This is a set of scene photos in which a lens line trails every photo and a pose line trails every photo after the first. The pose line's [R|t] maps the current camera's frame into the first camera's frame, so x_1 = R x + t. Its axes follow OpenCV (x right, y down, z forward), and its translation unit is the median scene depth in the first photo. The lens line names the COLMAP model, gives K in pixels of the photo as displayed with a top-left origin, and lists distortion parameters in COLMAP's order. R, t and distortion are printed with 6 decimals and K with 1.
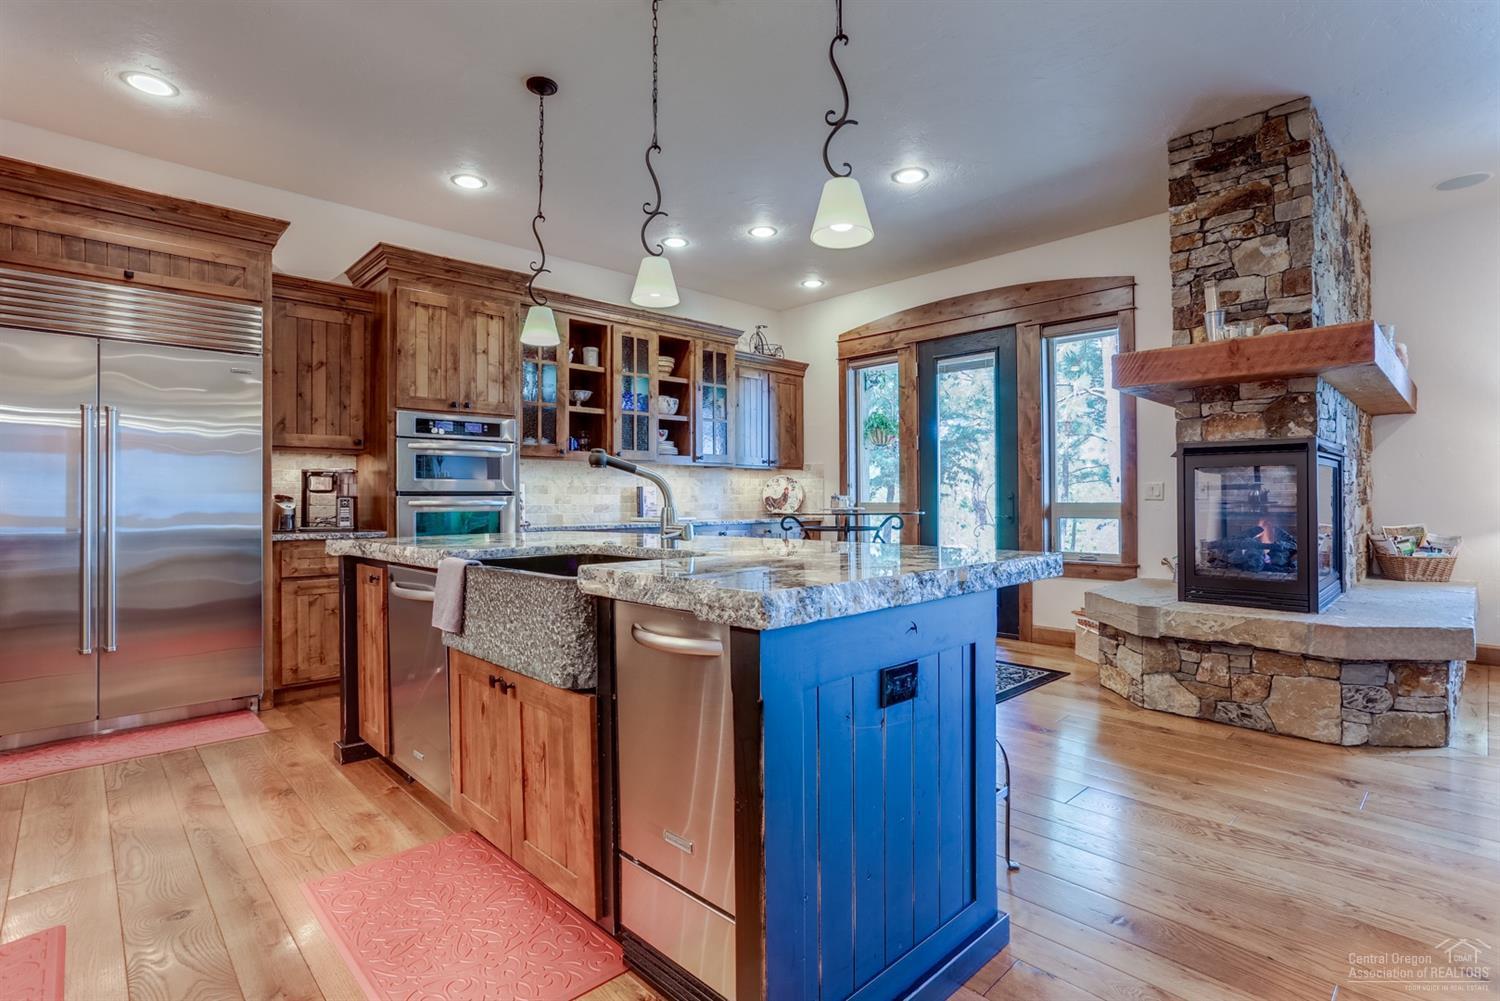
lens RADIAL K [[712.2, 0, 750.0], [0, 712.2, 500.5], [0, 0, 1]] dist [-0.024153, 0.000251]
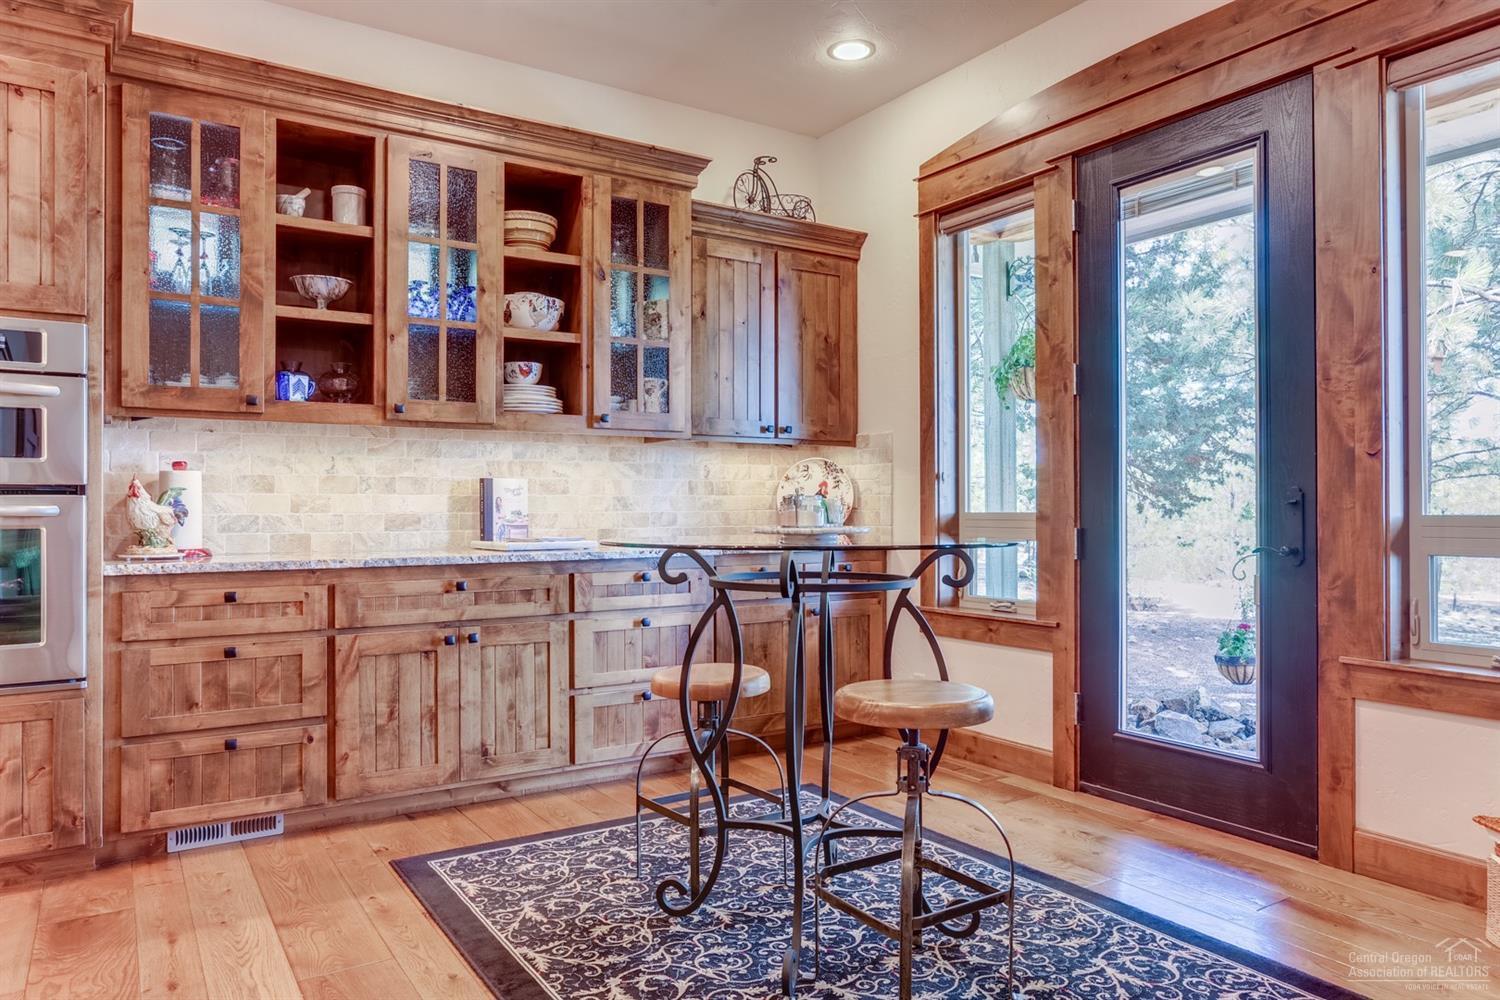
lens RADIAL K [[978.5, 0, 752.9], [0, 978.5, 504.0], [0, 0, 1]] dist [-0.004305, 0.004407]
pose [[0.983881, 0.003331, -0.178795, 0.152342], [-0.003772, 0.999991, -0.002125, -0.000959], [0.178786, 0.002766, 0.983884, 0.373645]]
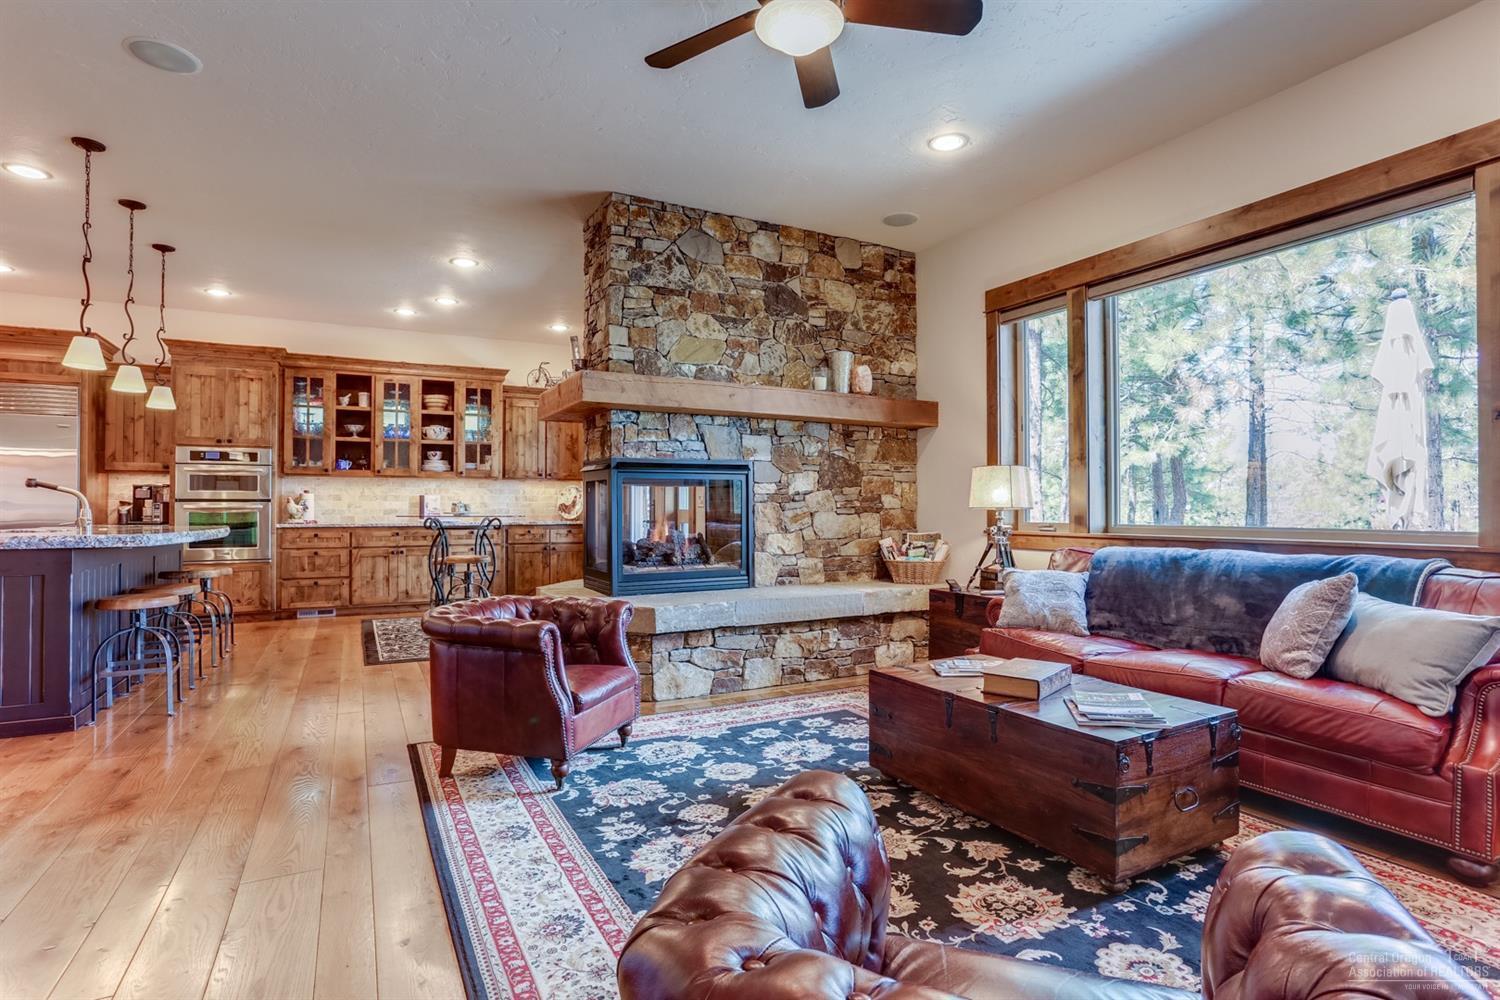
lens RADIAL K [[733.1, 0, 721.0], [0, 733.1, 500.5], [0, 0, 1]] dist [-0.001840, -0.000399]
pose [[0.957409, 0.002173, -0.288727, 0.770779], [-0.004833, 0.999952, -0.008499, -0.001329], [0.288695, 0.009533, 0.957374, -0.124888]]
